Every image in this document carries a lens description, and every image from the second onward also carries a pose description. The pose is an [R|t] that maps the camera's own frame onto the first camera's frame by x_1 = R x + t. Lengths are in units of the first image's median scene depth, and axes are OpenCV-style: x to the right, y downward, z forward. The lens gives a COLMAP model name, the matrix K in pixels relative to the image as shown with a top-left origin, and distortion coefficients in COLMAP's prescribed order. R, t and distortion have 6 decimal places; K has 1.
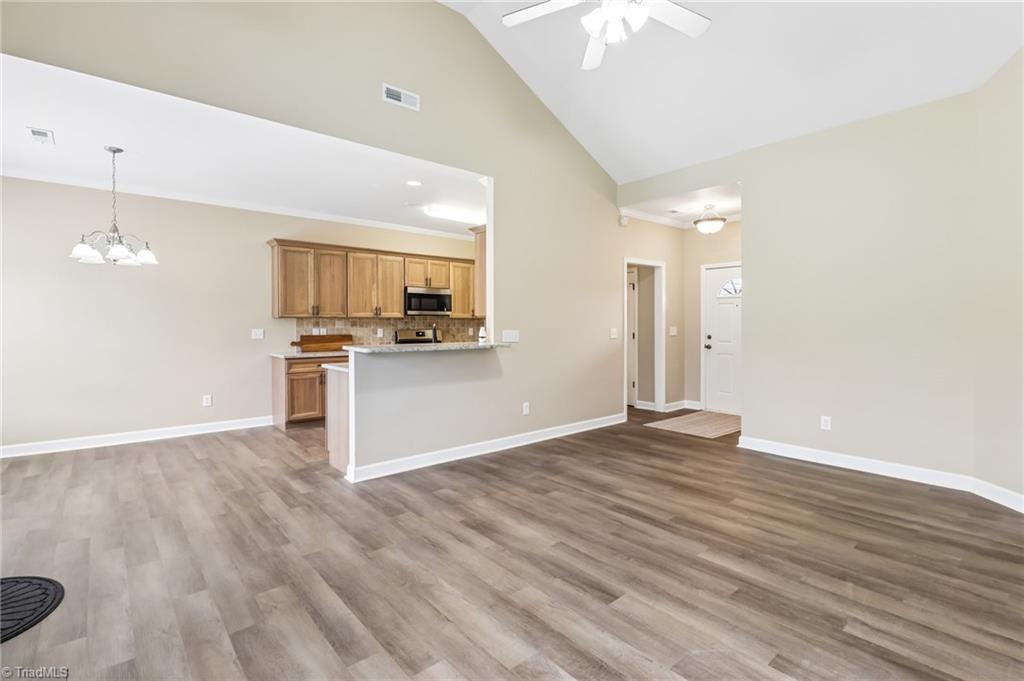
lens RADIAL K [[475.7, 0, 512.0], [0, 475.7, 340.5], [0, 0, 1]] dist [0.001970, 0.000254]
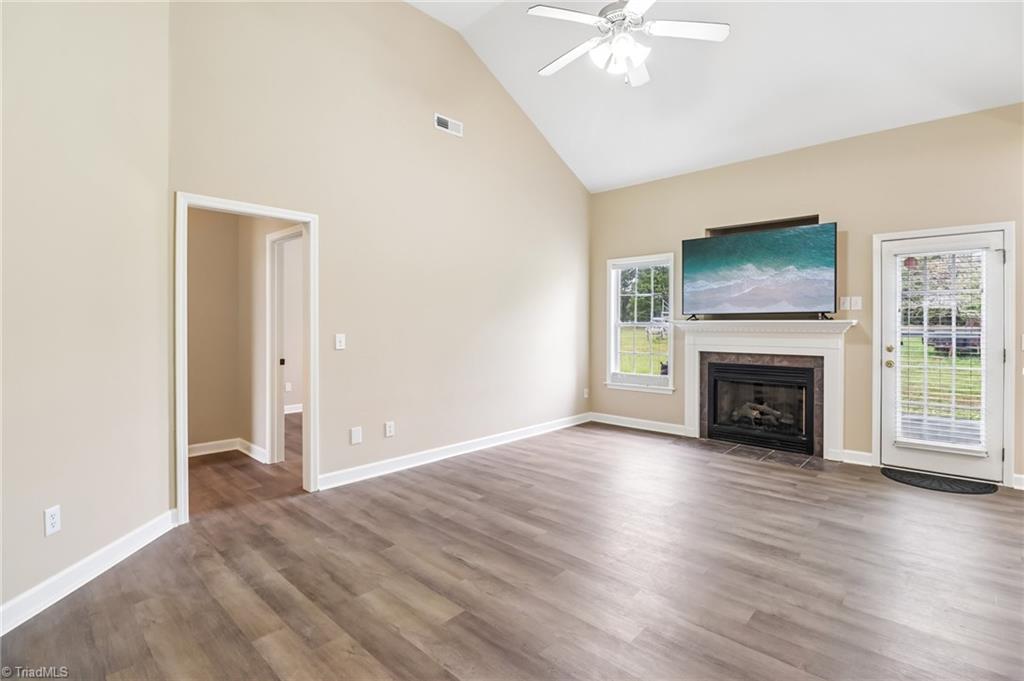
lens RADIAL K [[480.4, 0, 516.0], [0, 480.4, 327.1], [0, 0, 1]] dist [-0.004821, -0.000688]
pose [[-0.992373, 0.002039, -0.123258, 0.523309], [-0.002944, 0.999186, 0.040226, -0.069238], [0.123239, 0.040283, -0.991559, 1.829810]]
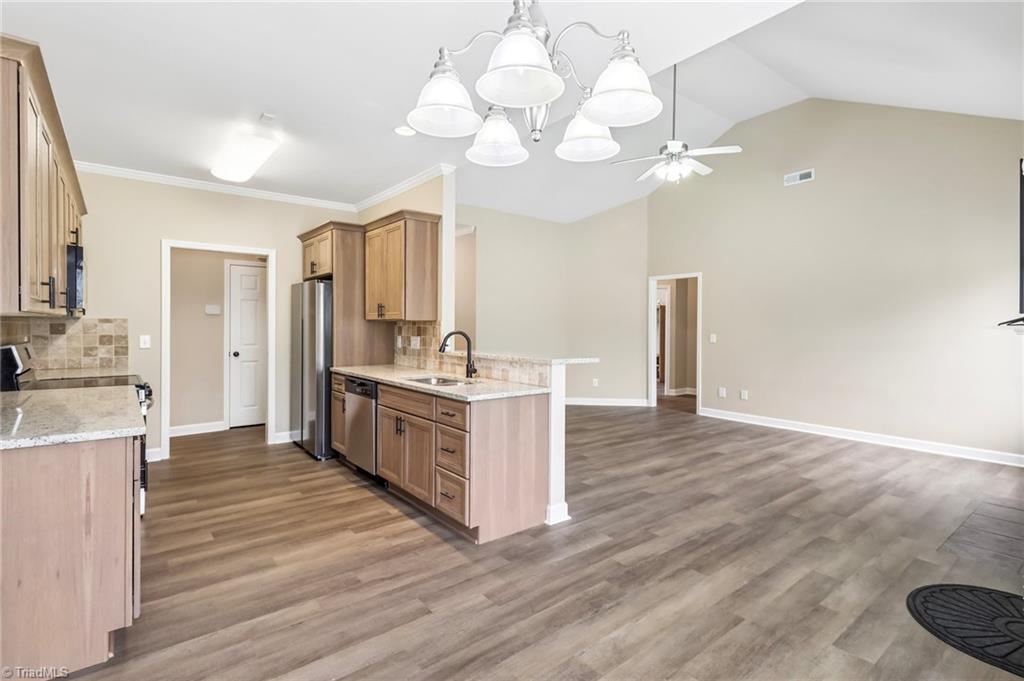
lens RADIAL K [[479.9, 0, 515.2], [0, 479.9, 329.0], [0, 0, 1]] dist [0.025869, -0.000254]
pose [[0.048234, -0.000466, 0.998836, -1.539398], [0.032911, 0.999458, -0.001123, -0.051706], [-0.998294, 0.032927, 0.048223, 1.343461]]
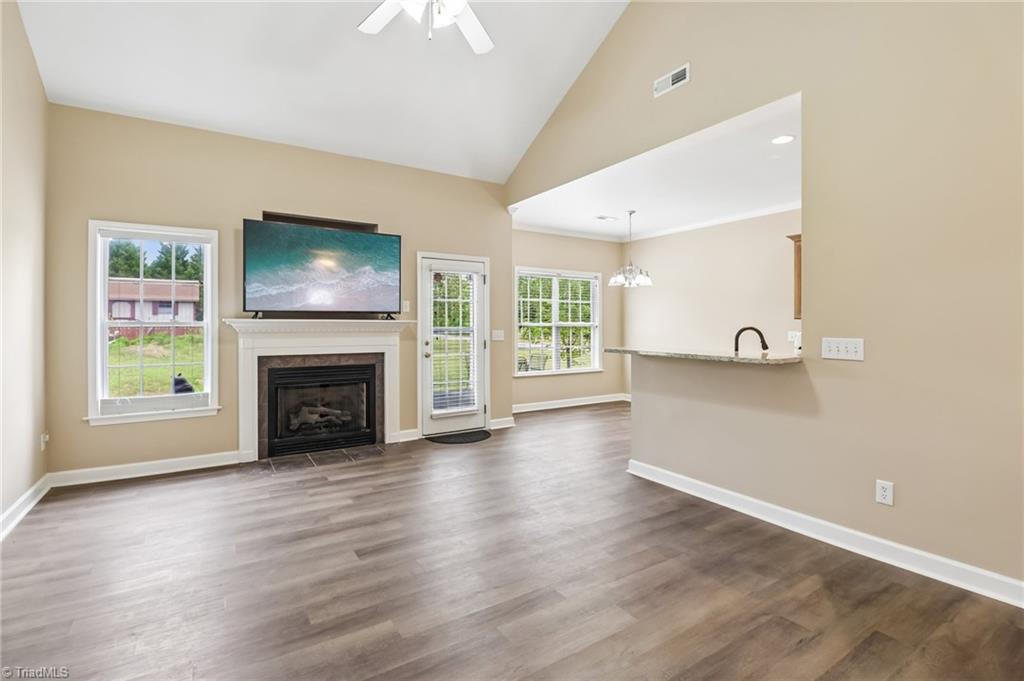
lens RADIAL K [[480.4, 0, 516.0], [0, 480.4, 327.1], [0, 0, 1]] dist [-0.004821, -0.000688]
pose [[-0.133000, 0.006426, -0.991095, 0.996995], [-0.034396, 0.999347, 0.011096, -0.043319], [0.990519, 0.035565, -0.132692, 1.126408]]
